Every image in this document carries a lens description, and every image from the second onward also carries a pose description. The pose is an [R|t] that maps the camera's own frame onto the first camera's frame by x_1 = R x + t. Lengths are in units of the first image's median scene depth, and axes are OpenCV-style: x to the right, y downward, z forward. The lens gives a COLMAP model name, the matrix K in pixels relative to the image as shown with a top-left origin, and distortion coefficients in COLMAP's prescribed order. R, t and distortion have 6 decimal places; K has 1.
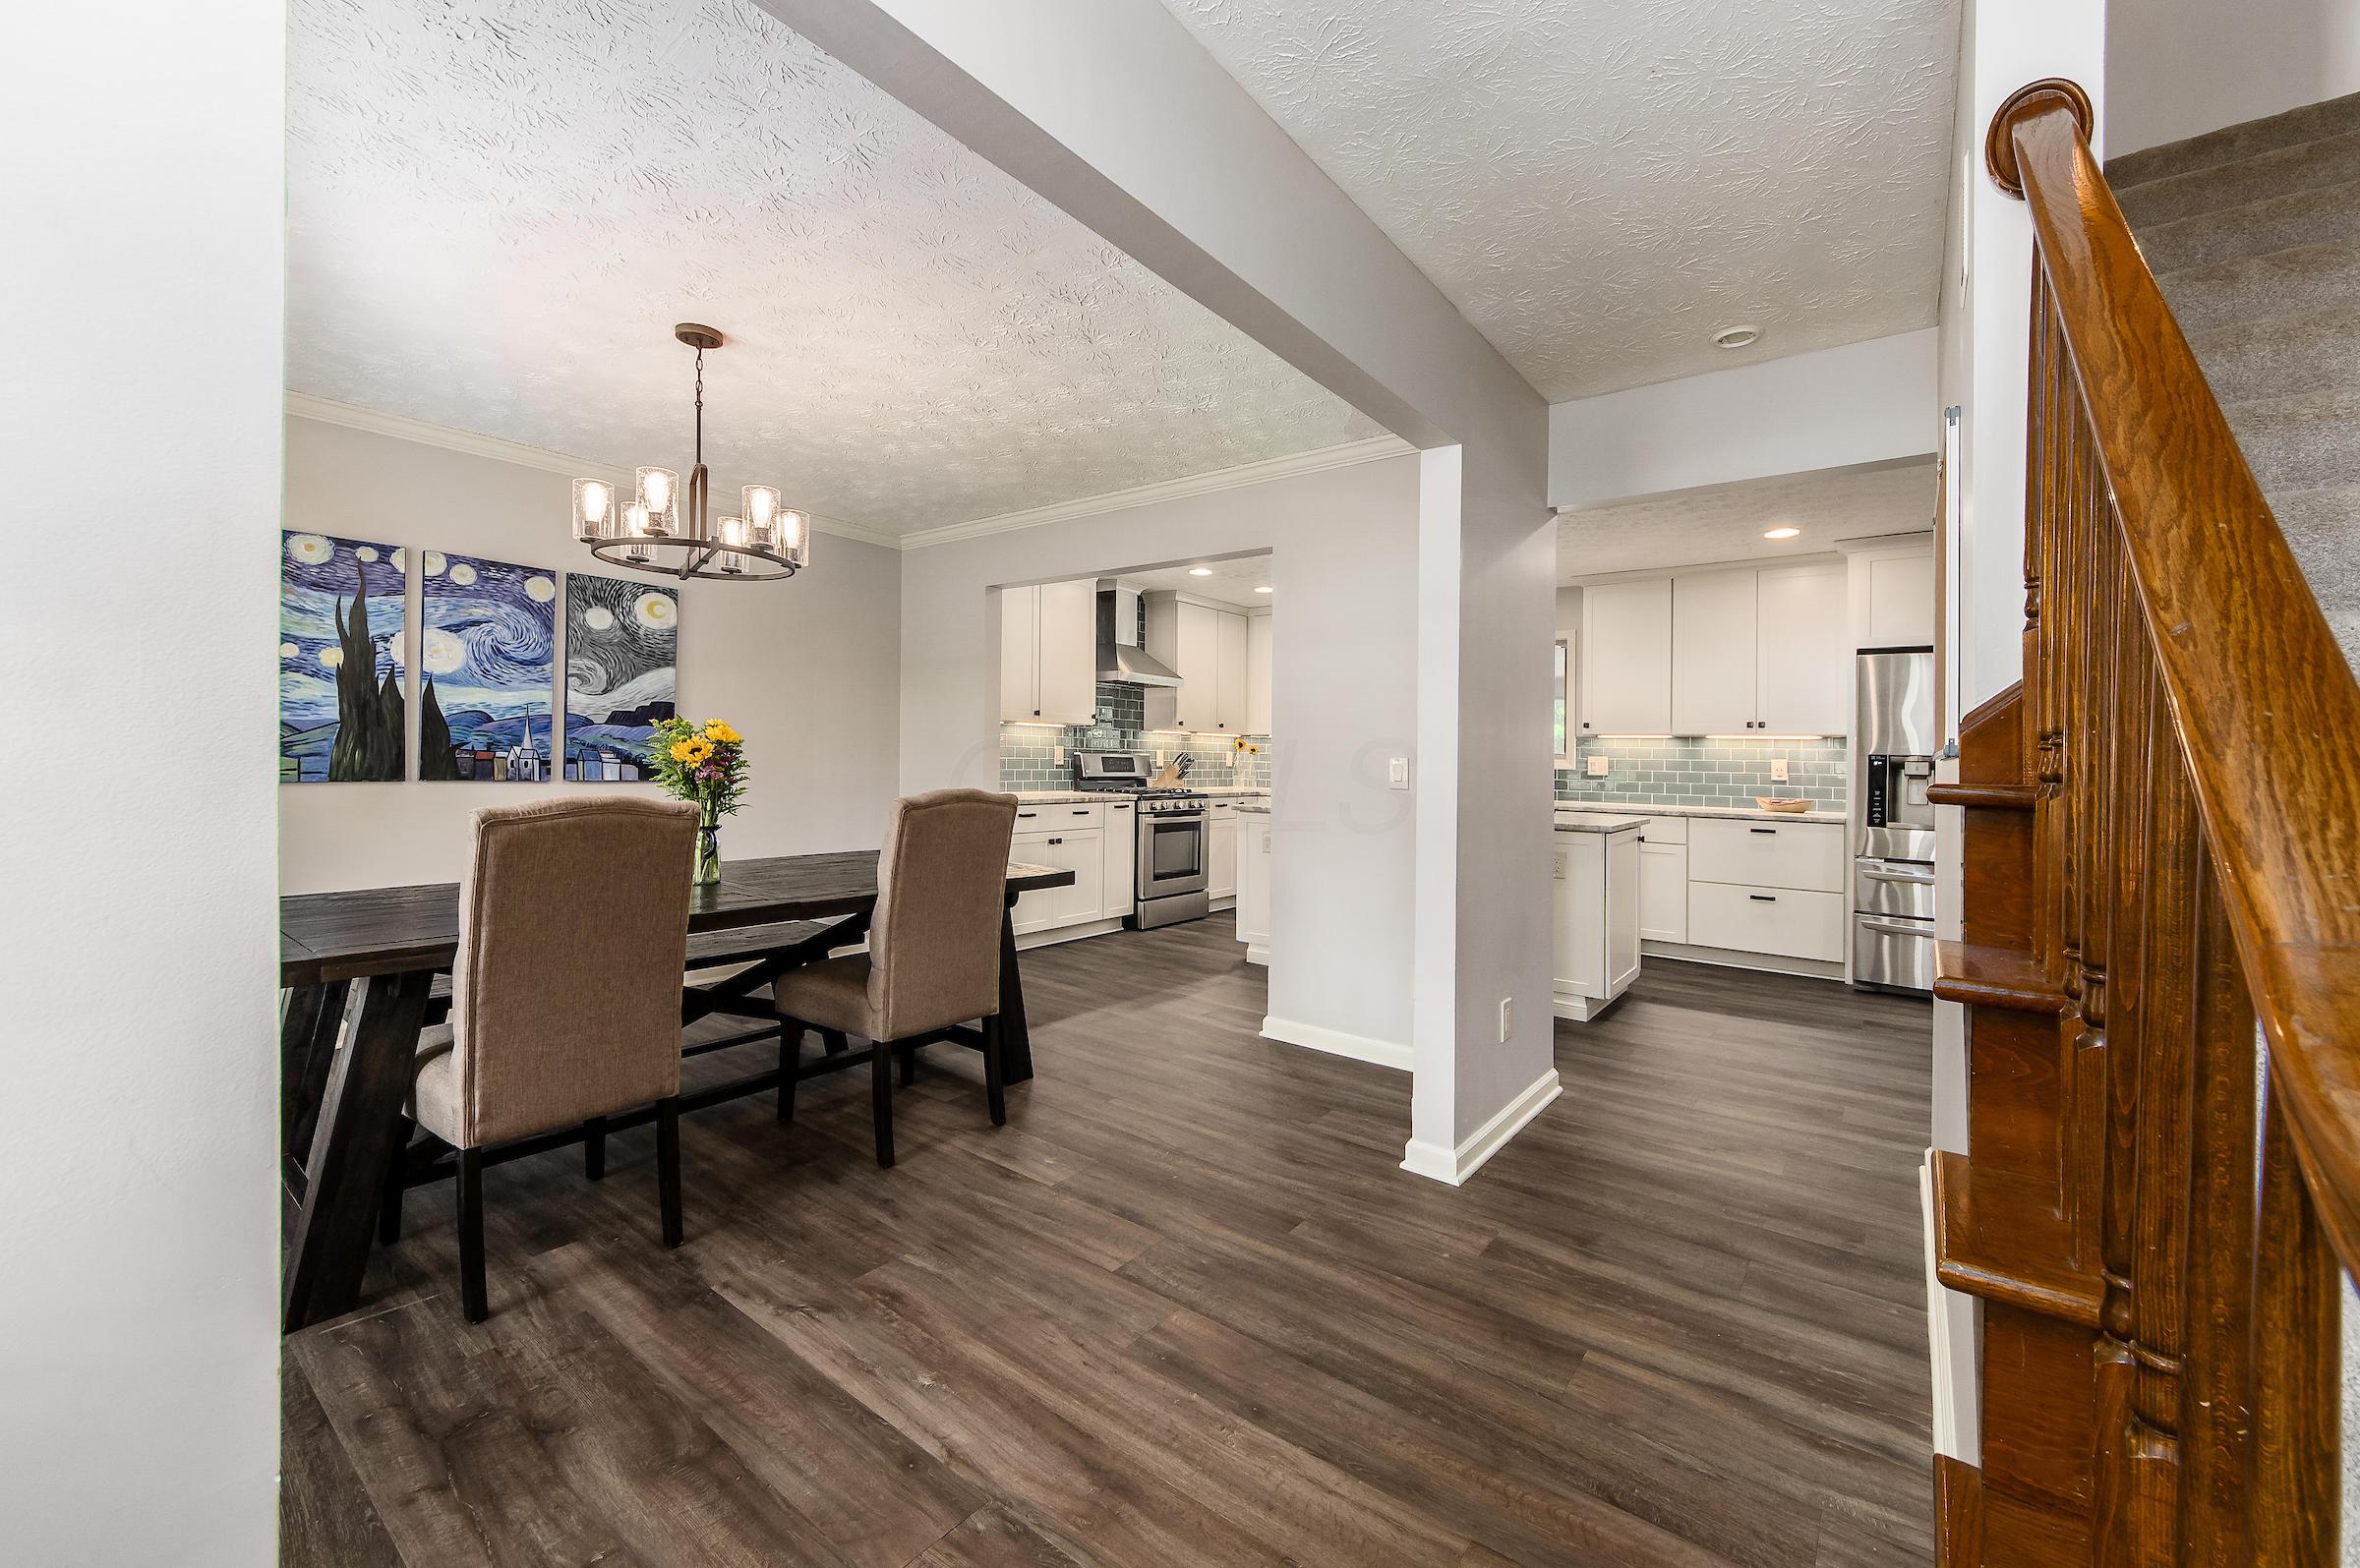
lens RADIAL K [[929.9, 0, 1166.5], [0, 929.9, 738.3], [0, 0, 1]] dist [-0.000325, -0.000002]
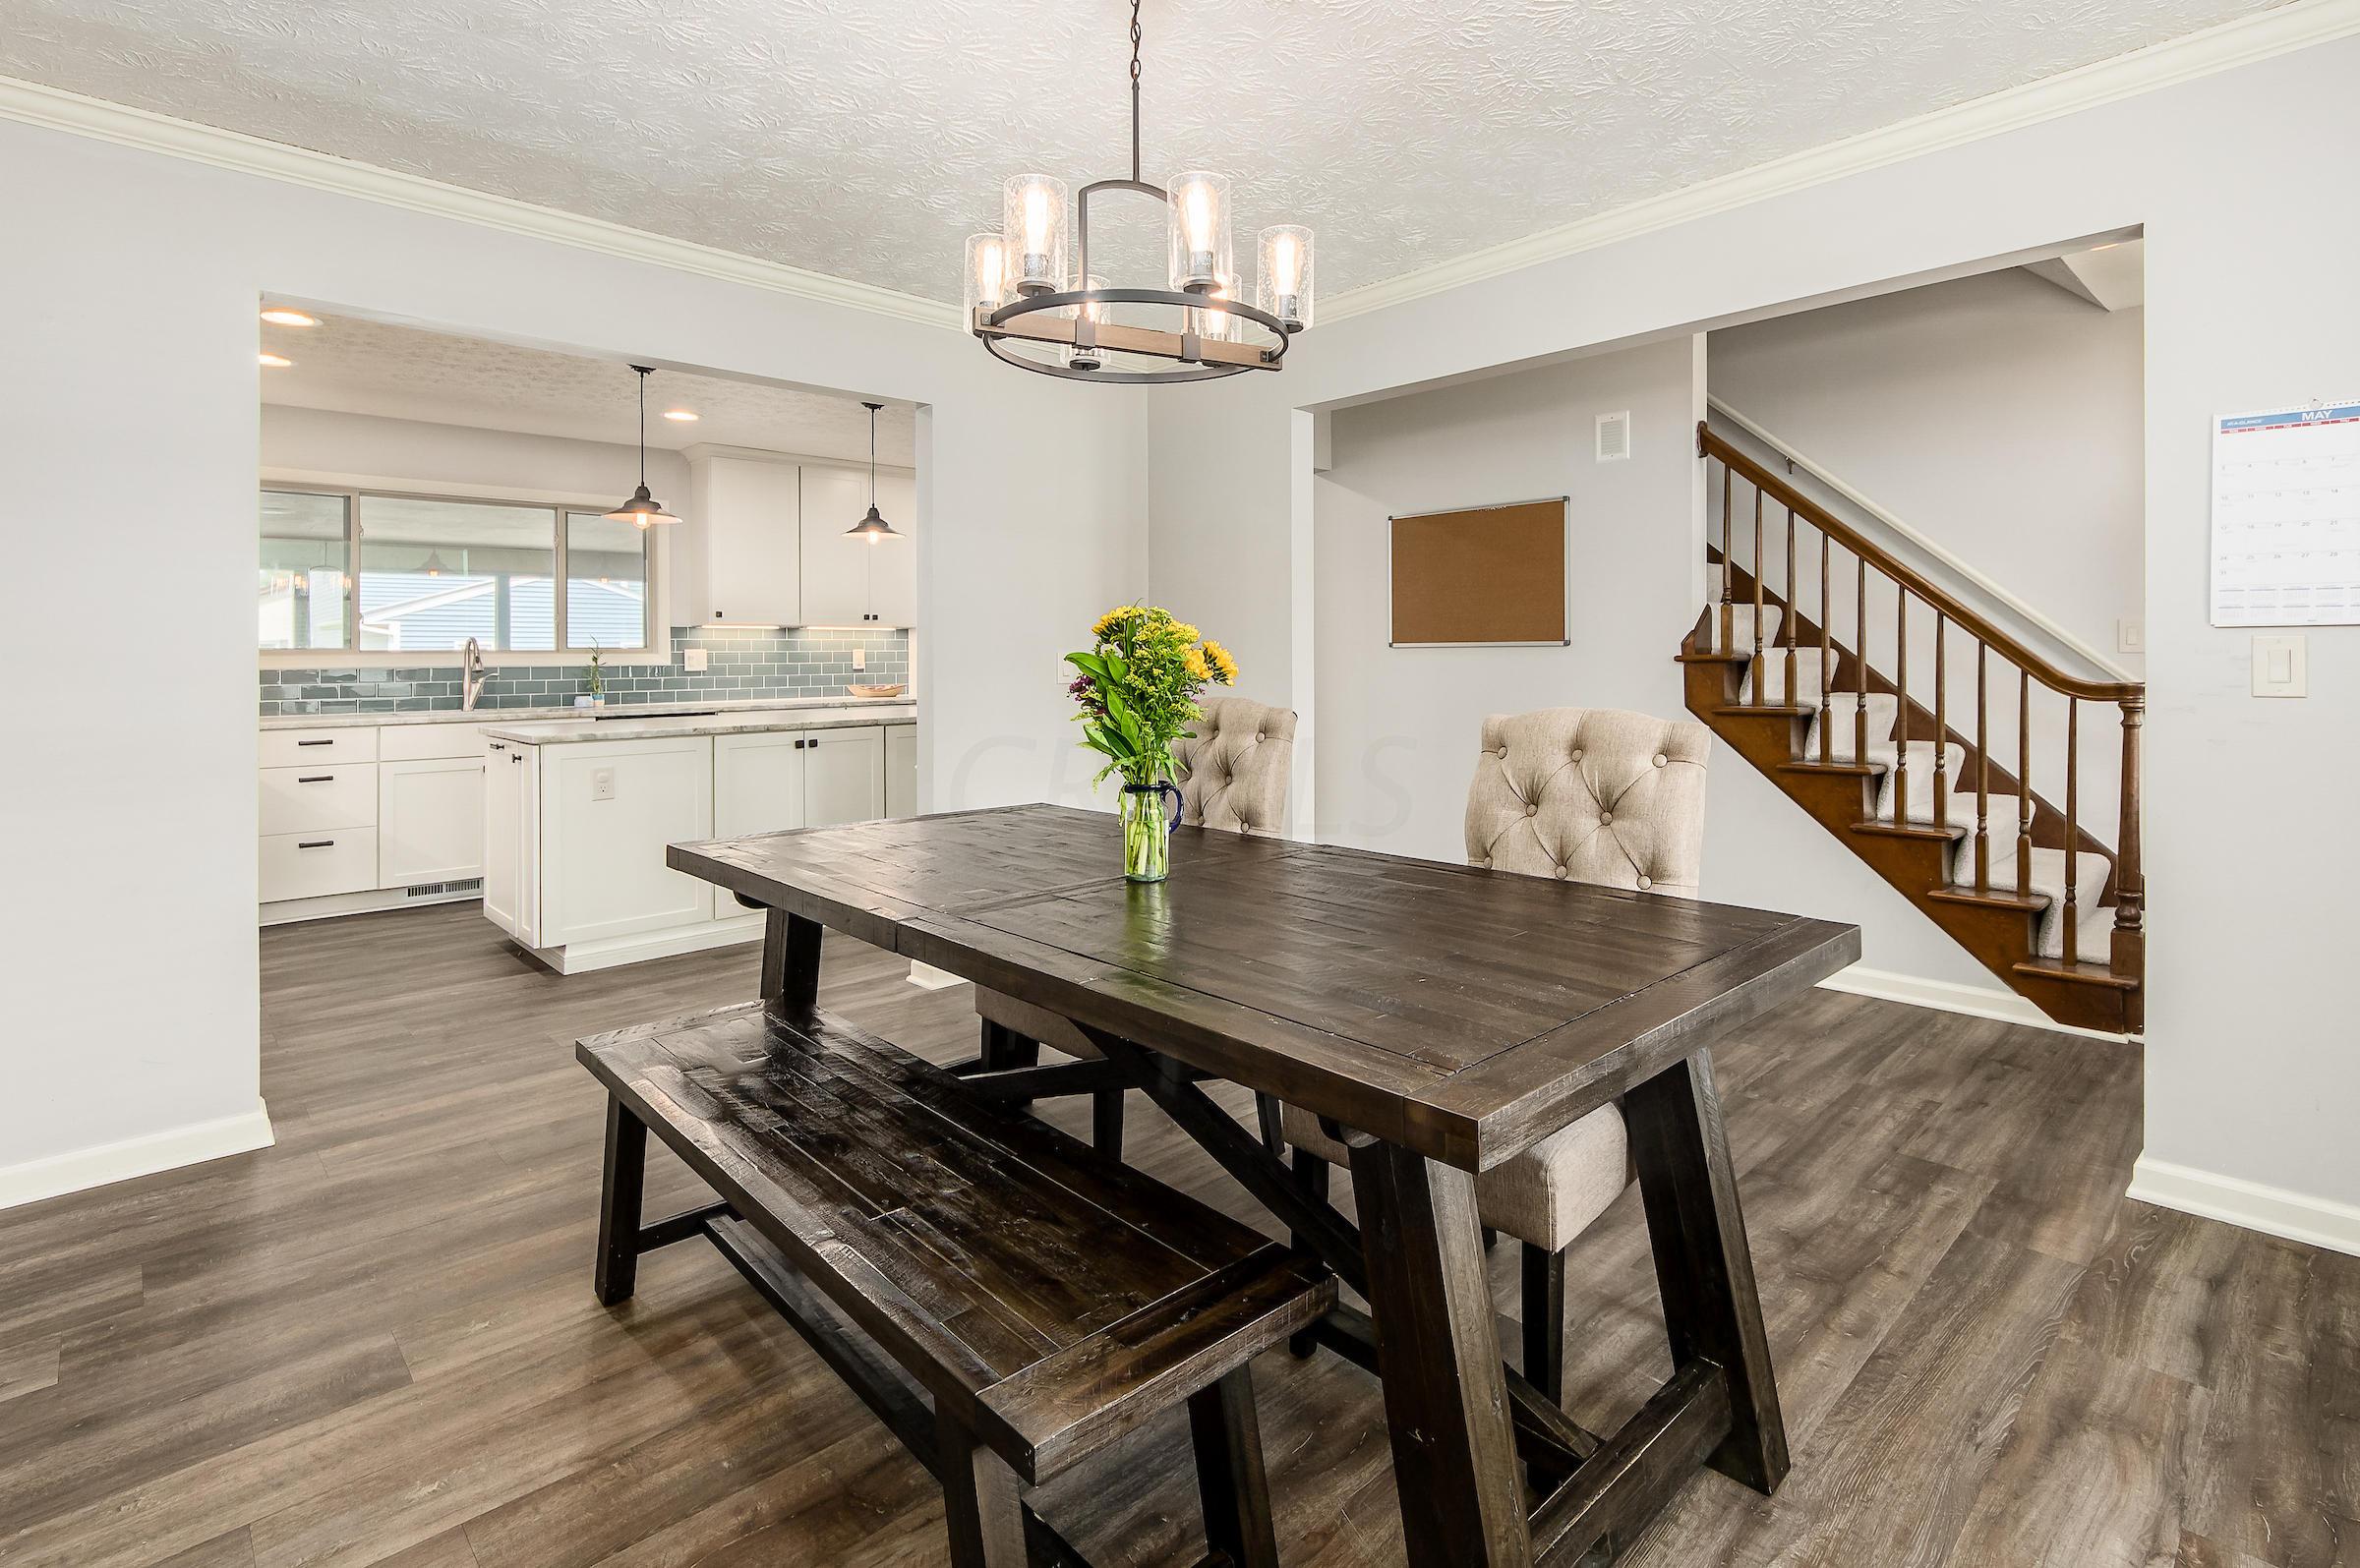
lens RADIAL K [[1140.0, 0, 1188.9], [0, 1140.0, 662.9], [0, 0, 1]] dist [-0.001029, -0.000336]
pose [[0.154481, -0.029527, 0.987555, -0.824514], [-0.007332, 0.999492, 0.031031, -0.007290], [-0.987969, -0.012035, 0.154185, 0.582685]]
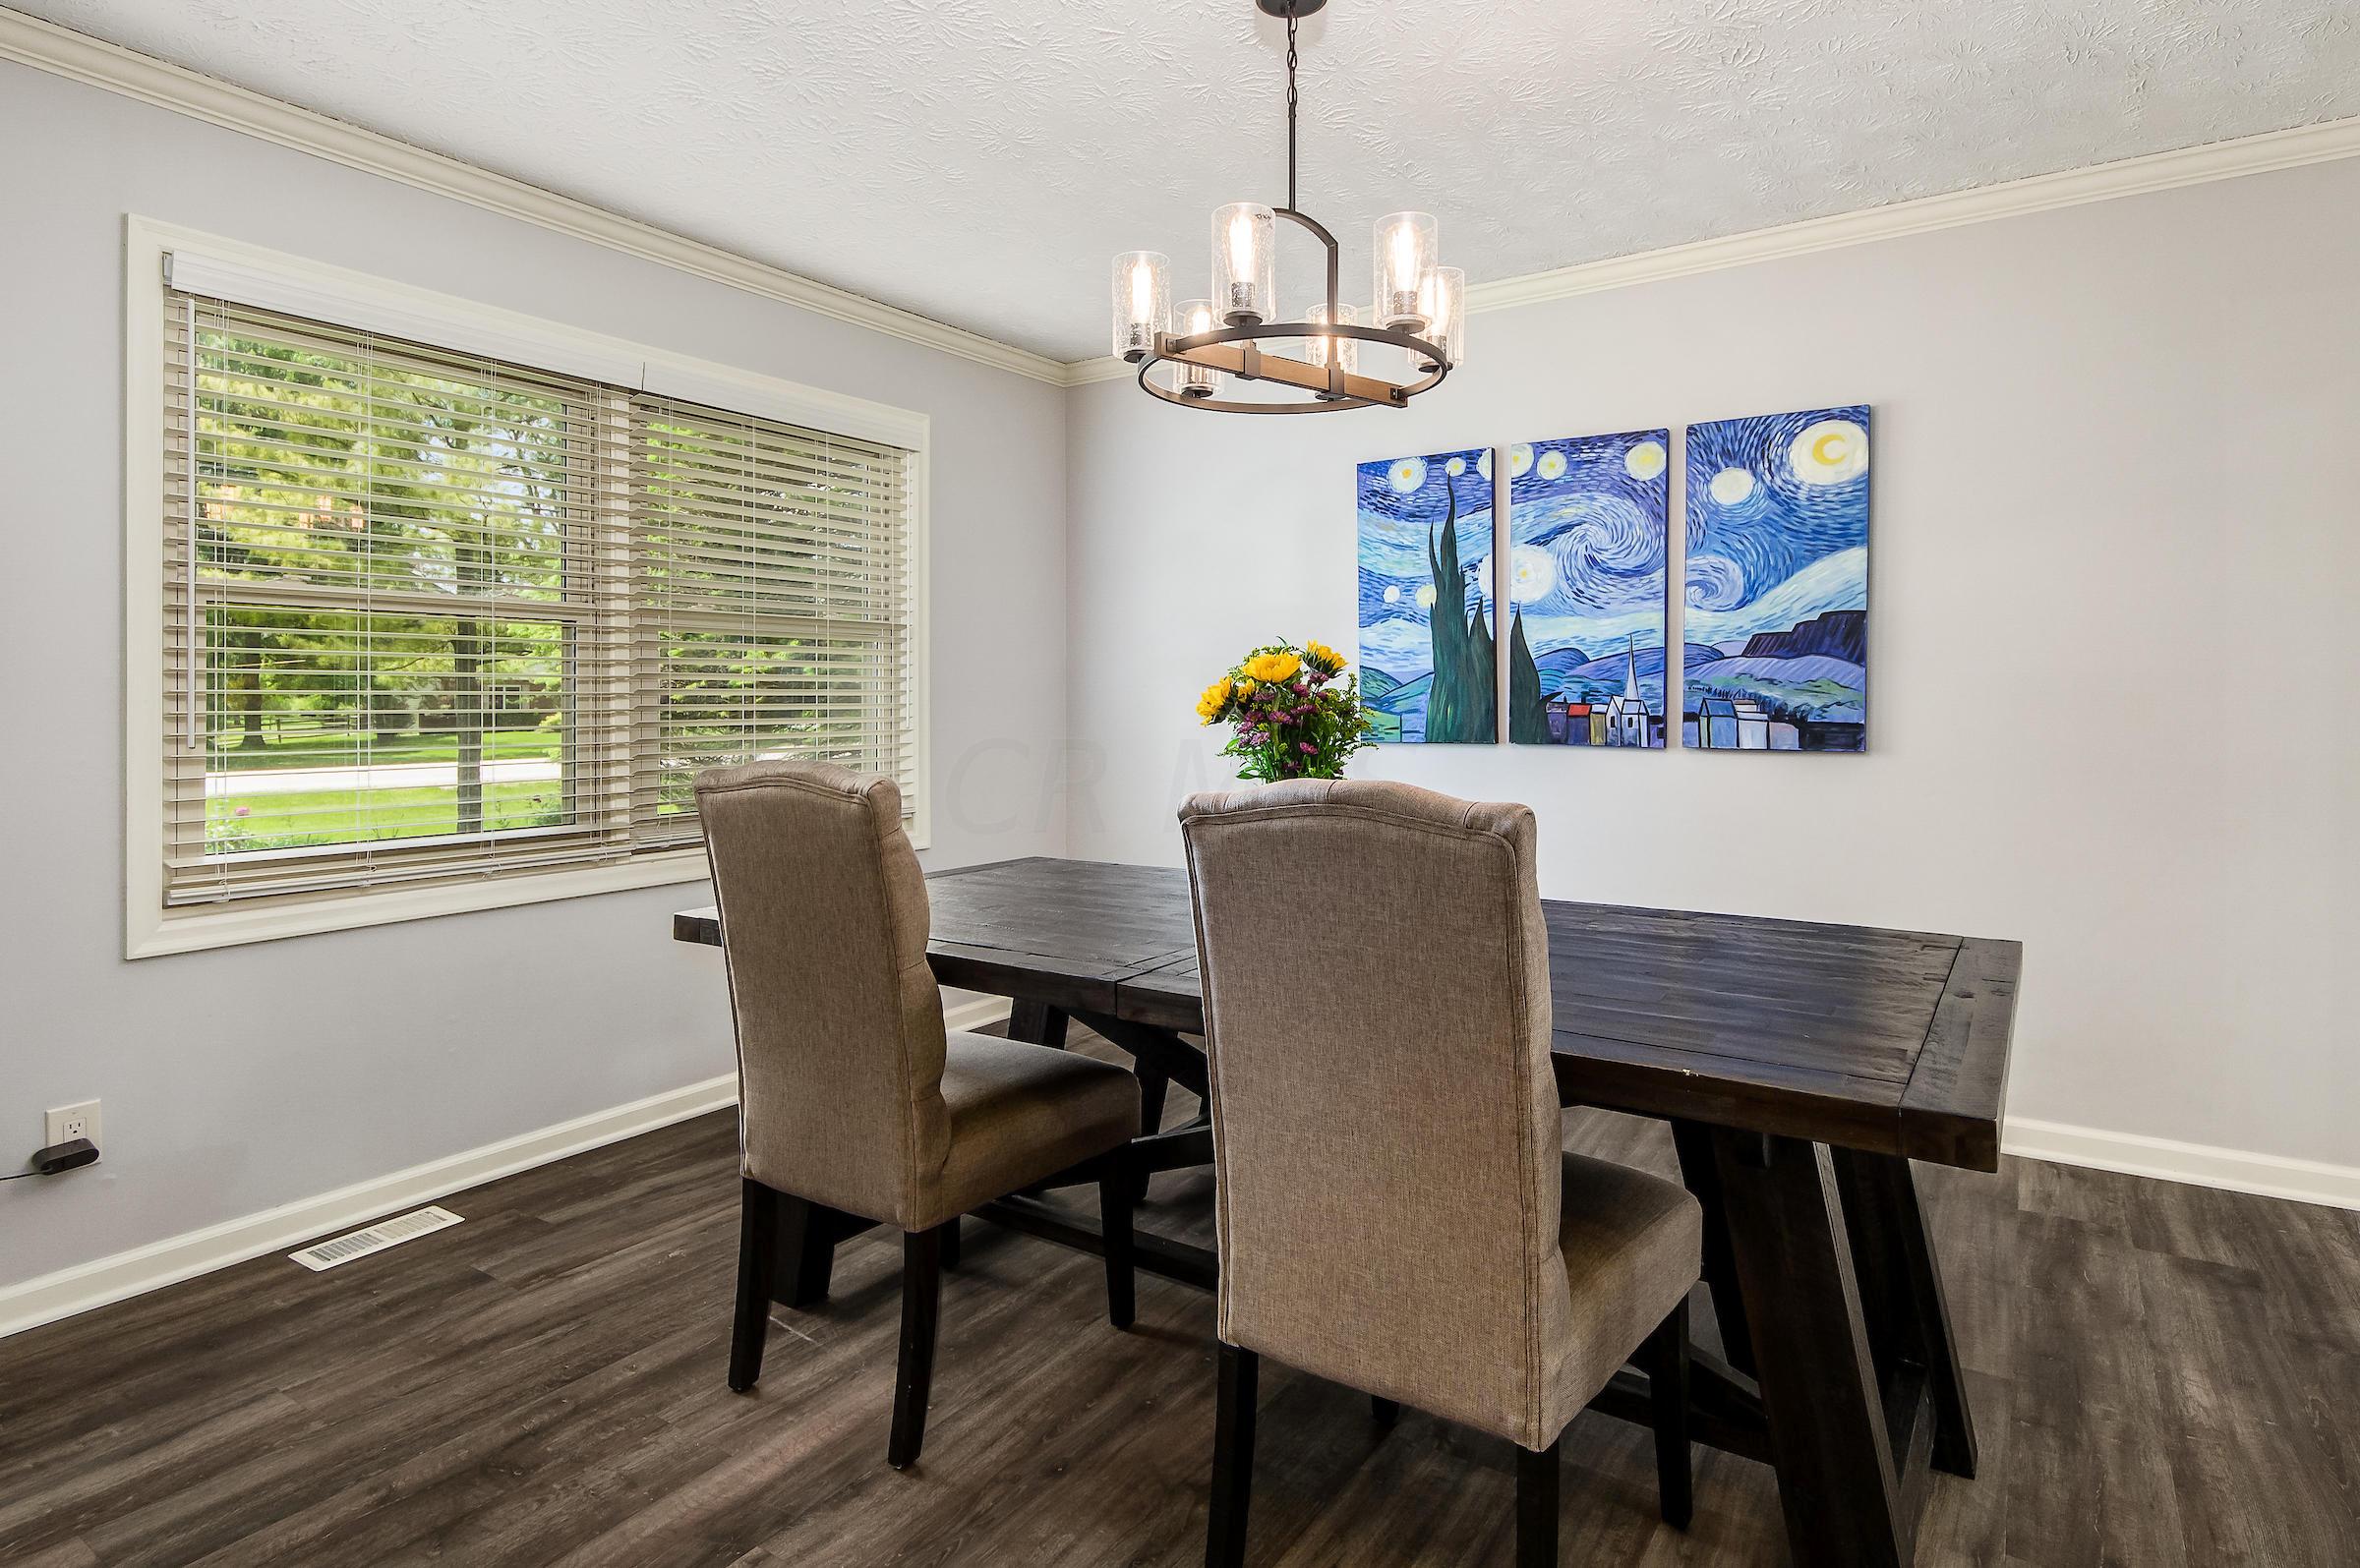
lens RADIAL K [[1250.3, 0, 1218.0], [0, 1250.3, 696.5], [0, 0, 1]] dist [0.000454, -0.000167]
pose [[0.090030, -0.021577, -0.995705, 0.191584], [0.026441, 0.999465, -0.019268, 0.018200], [0.995588, -0.024593, 0.090553, 0.603467]]
